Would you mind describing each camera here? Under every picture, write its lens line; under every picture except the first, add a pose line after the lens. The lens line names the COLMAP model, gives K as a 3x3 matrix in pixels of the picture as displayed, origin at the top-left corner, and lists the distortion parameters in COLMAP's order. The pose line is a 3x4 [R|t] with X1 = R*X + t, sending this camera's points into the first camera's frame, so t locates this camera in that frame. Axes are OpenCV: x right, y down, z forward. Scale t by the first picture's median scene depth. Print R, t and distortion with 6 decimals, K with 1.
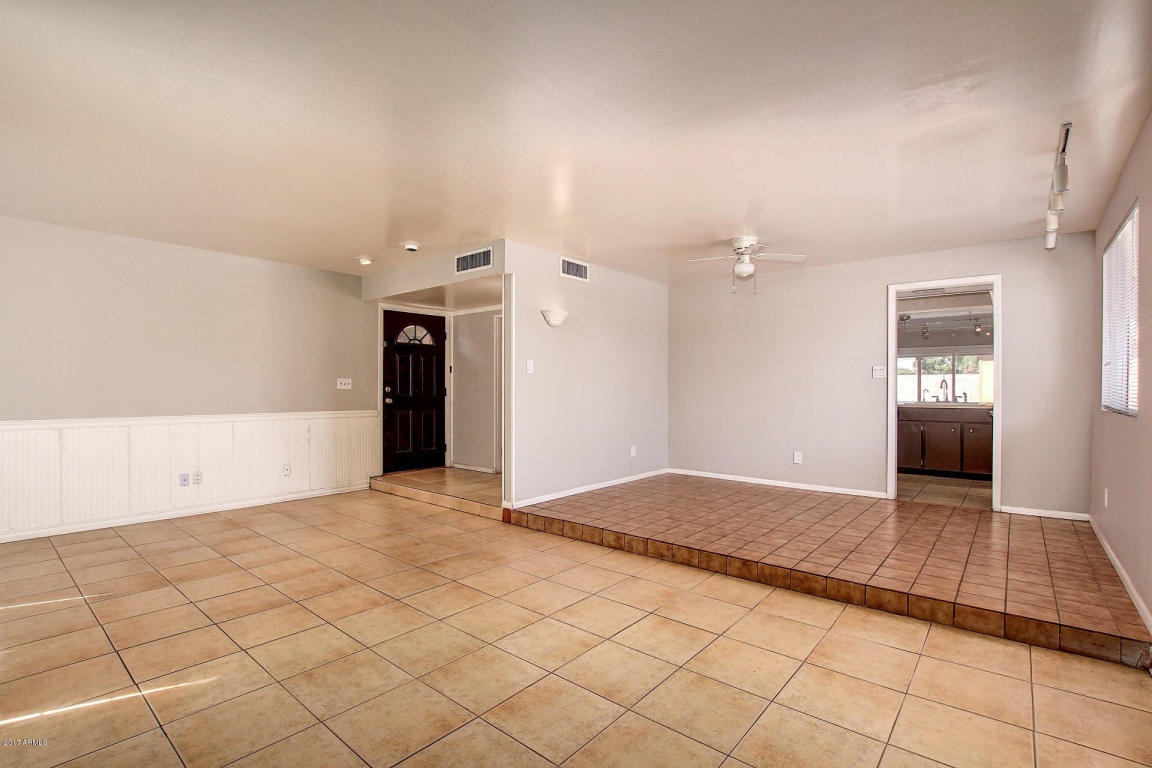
lens RADIAL K [[533.5, 0, 577.7], [0, 533.5, 387.1], [0, 0, 1]] dist [-0.029070, 0.002821]
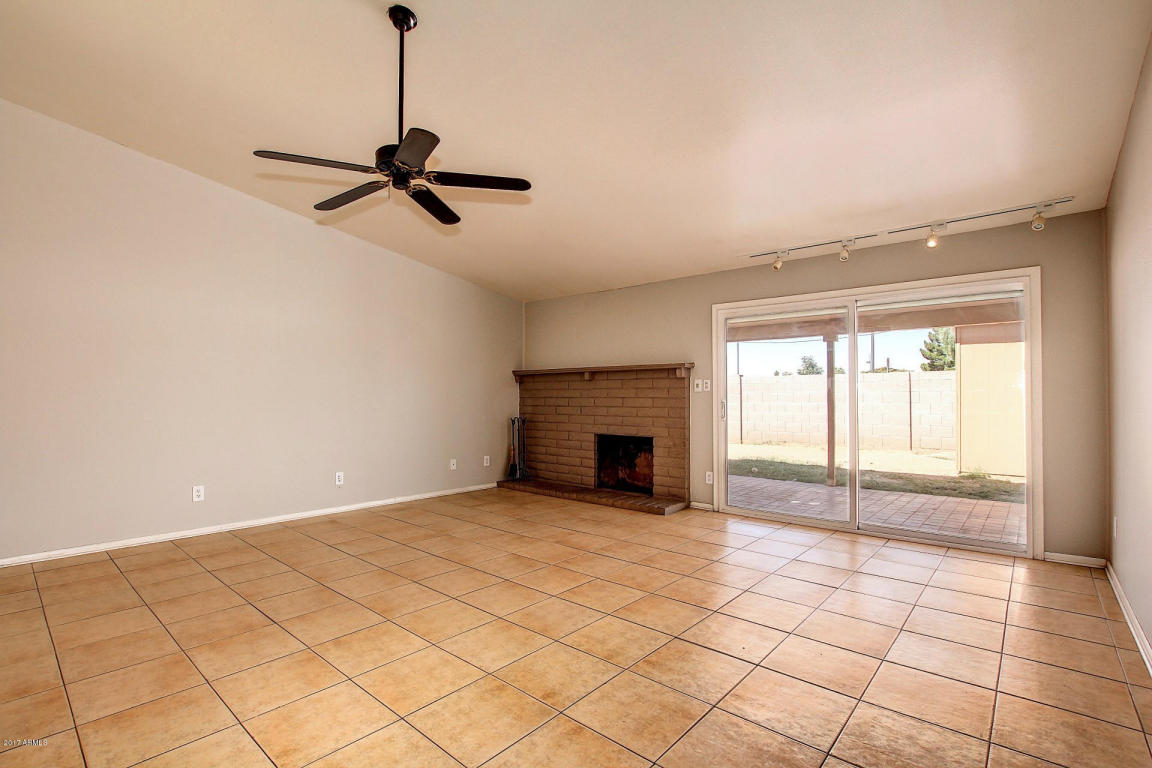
lens RADIAL K [[533.5, 0, 570.1], [0, 533.5, 381.2], [0, 0, 1]] dist [-0.029070, 0.002821]
pose [[0.999551, -0.007821, -0.028918, 1.091547], [0.007188, 0.999734, -0.021926, -0.007089], [0.029082, 0.021708, 0.999341, 1.277668]]
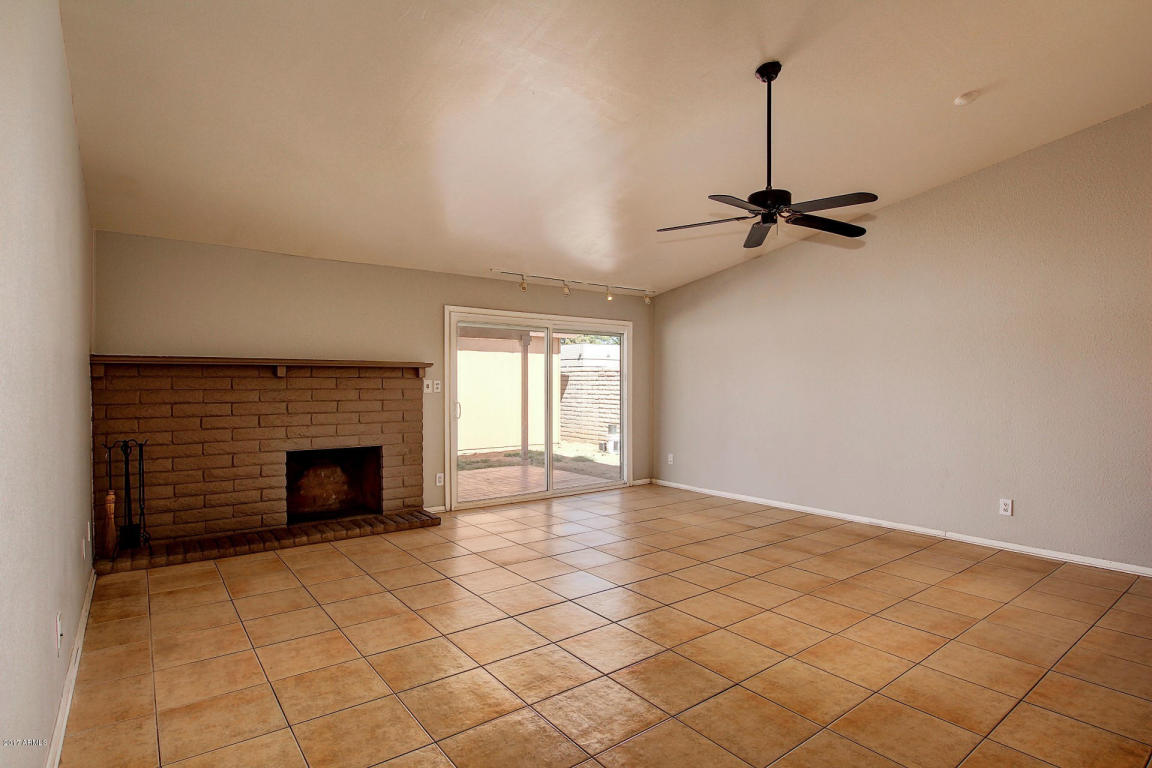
lens RADIAL K [[582.2, 0, 580.5], [0, 582.2, 388.9], [0, 0, 1]] dist [-0.031204, -0.001130]
pose [[0.224266, -0.013877, 0.974429, 0.358168], [-0.002708, 0.999886, 0.014863, -0.030462], [-0.974524, -0.005972, 0.224203, 1.771363]]
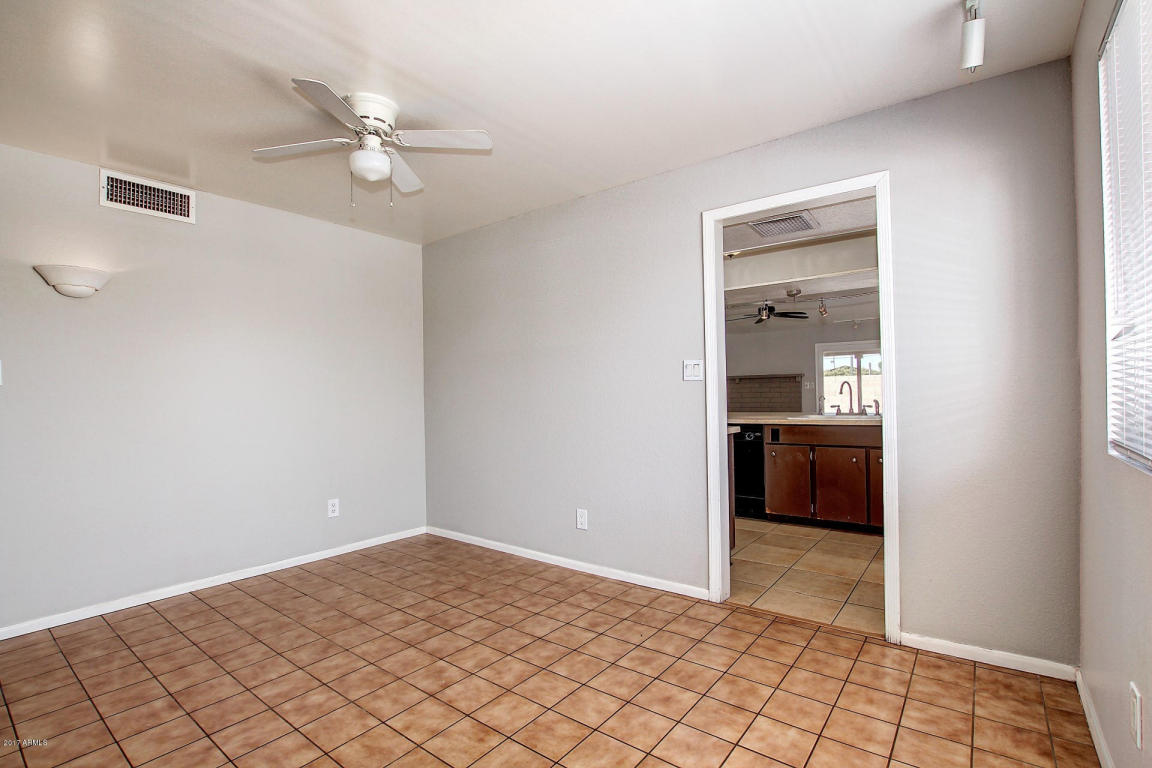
lens RADIAL K [[533.5, 0, 574.9], [0, 533.5, 388.7], [0, 0, 1]] dist [-0.029070, 0.002821]
pose [[0.998964, -0.019293, 0.041214, 0.403725], [0.019688, 0.999764, -0.009192, -0.006195], [-0.041027, 0.009994, 0.999108, 0.426603]]
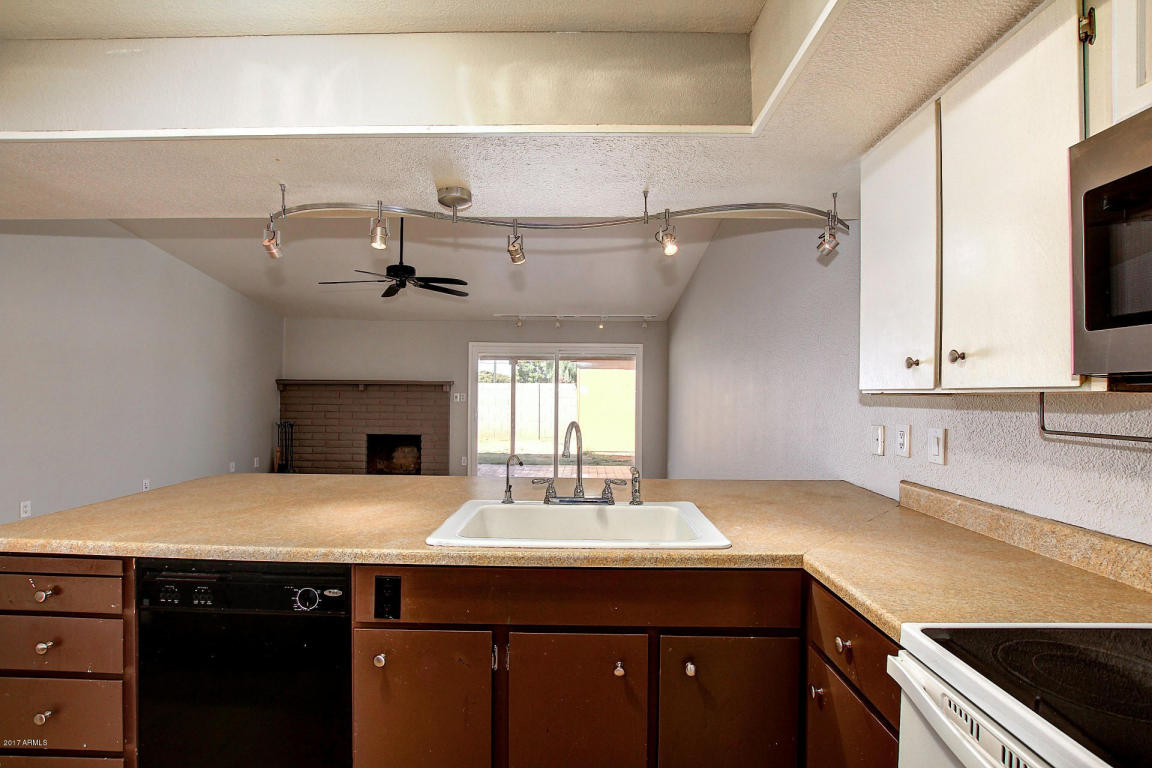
lens RADIAL K [[533.5, 0, 573.9], [0, 533.5, 391.8], [0, 0, 1]] dist [-0.029070, 0.002821]
pose [[0.775908, 0.007991, 0.630795, 0.654482], [-0.009597, 0.999954, -0.000862, -0.035067], [-0.630772, -0.005385, 0.775949, 0.983618]]
